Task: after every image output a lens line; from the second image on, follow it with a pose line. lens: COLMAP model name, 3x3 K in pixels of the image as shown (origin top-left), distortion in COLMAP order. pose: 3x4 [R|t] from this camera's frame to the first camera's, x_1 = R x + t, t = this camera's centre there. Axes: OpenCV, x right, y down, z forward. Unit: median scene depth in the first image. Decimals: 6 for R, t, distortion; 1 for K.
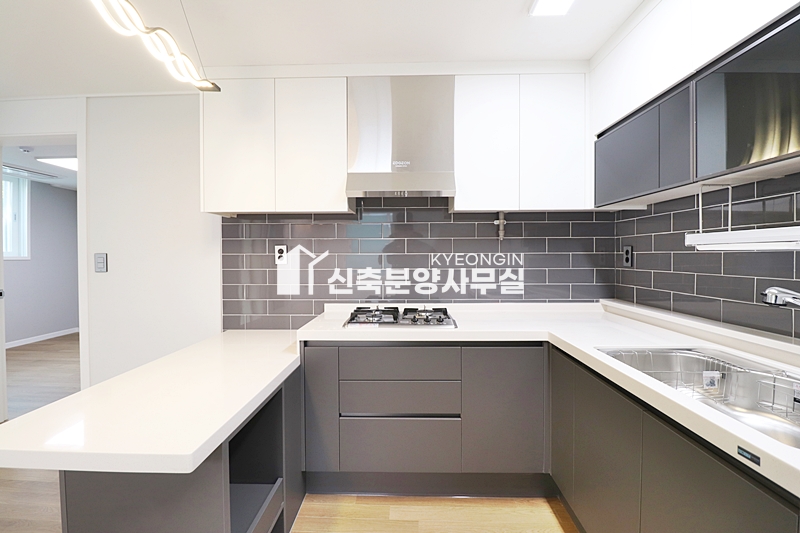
lens RADIAL K [[370.1, 0, 400.4], [0, 370.1, 258.9], [0, 0, 1]] dist [-0.001447, -0.010866]
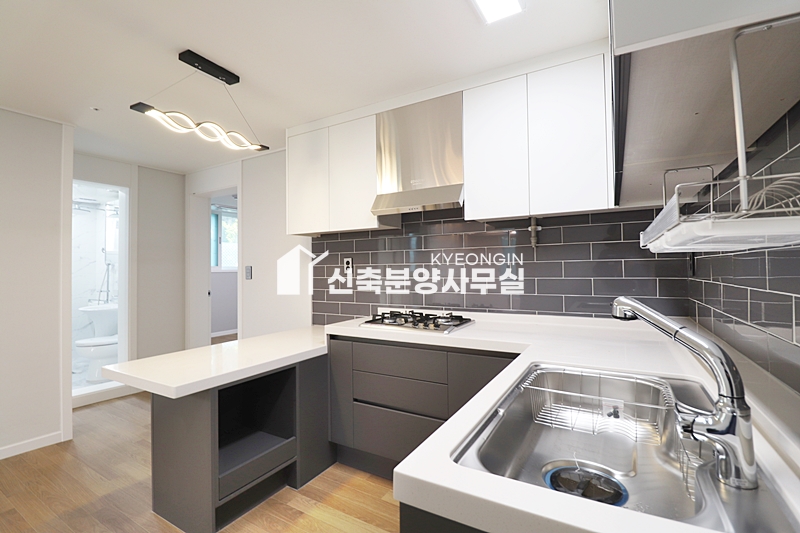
lens RADIAL K [[370.1, 0, 386.8], [0, 370.1, 257.9], [0, 0, 1]] dist [-0.001447, -0.010866]
pose [[0.874752, -0.021932, -0.484074, 0.438953], [0.008723, 0.999526, -0.029522, 0.000585], [0.484492, 0.021602, 0.874529, -0.001420]]
